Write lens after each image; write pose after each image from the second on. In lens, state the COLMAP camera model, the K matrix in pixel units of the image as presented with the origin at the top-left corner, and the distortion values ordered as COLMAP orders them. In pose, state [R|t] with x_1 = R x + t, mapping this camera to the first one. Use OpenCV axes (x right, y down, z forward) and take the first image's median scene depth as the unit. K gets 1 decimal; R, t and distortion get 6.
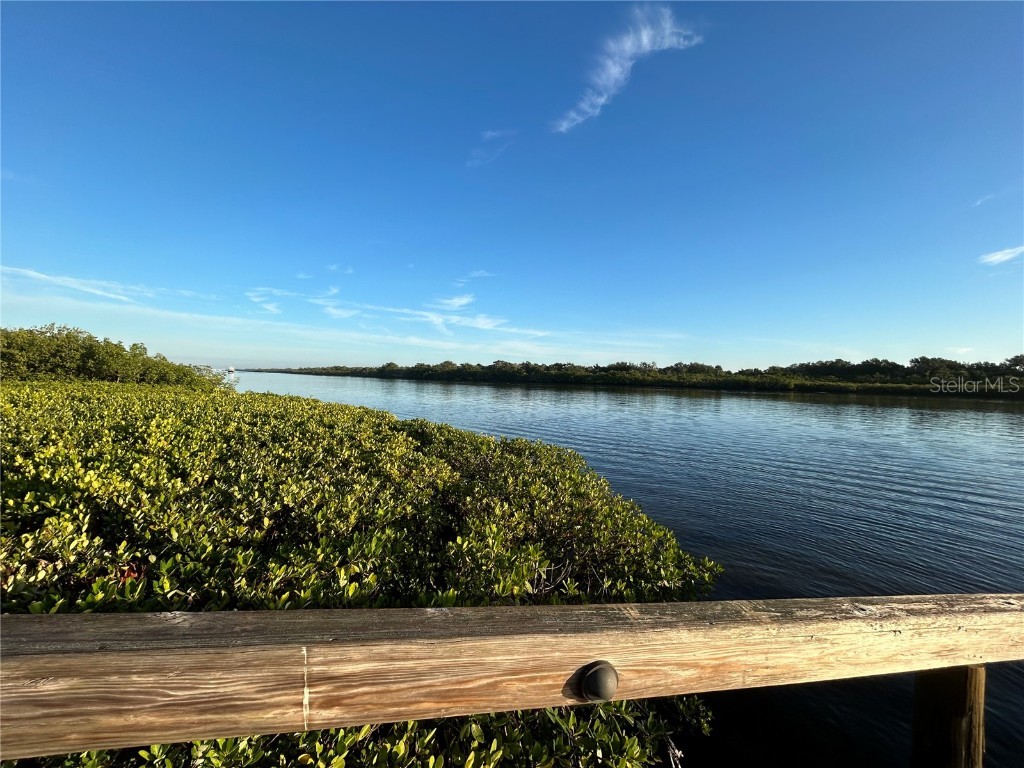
lens RADIAL K [[411.3, 0, 512.0], [0, 411.3, 384.0], [0, 0, 1]] dist [0.000867, -0.000265]
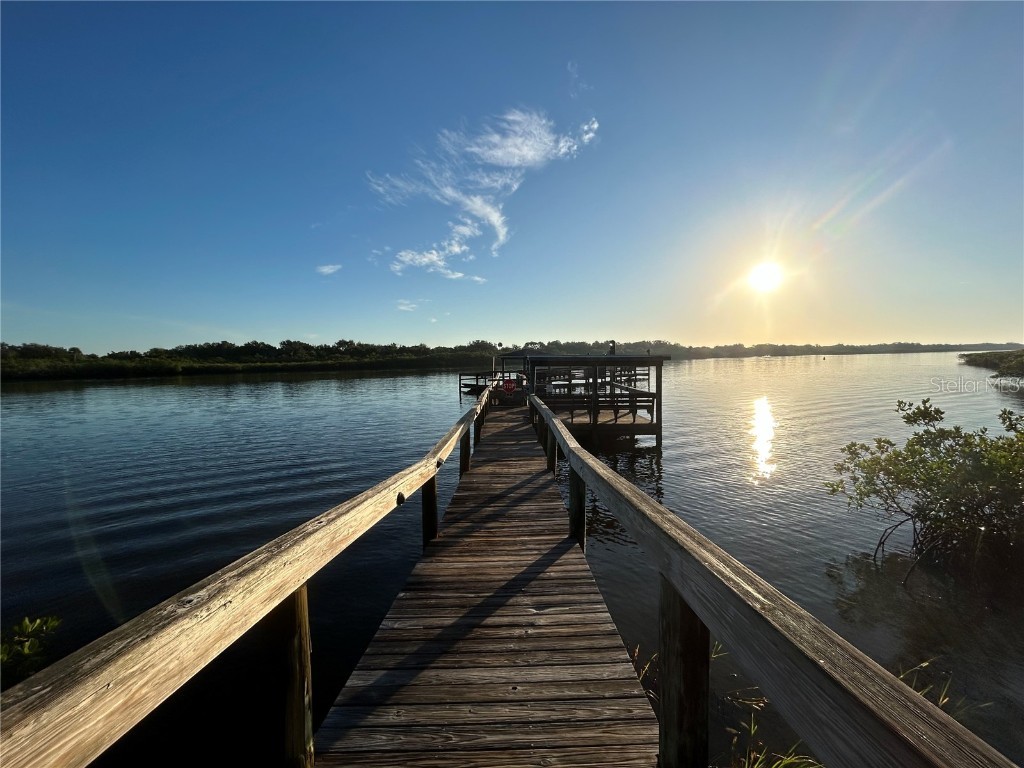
lens RADIAL K [[411.3, 0, 512.0], [0, 411.3, 384.0], [0, 0, 1]] dist [0.000867, -0.000265]
pose [[0.288280, -0.085077, 0.953759, 0.247505], [0.043102, 0.996188, 0.075834, 0.049980], [-0.956576, 0.019248, 0.290848, 0.080181]]
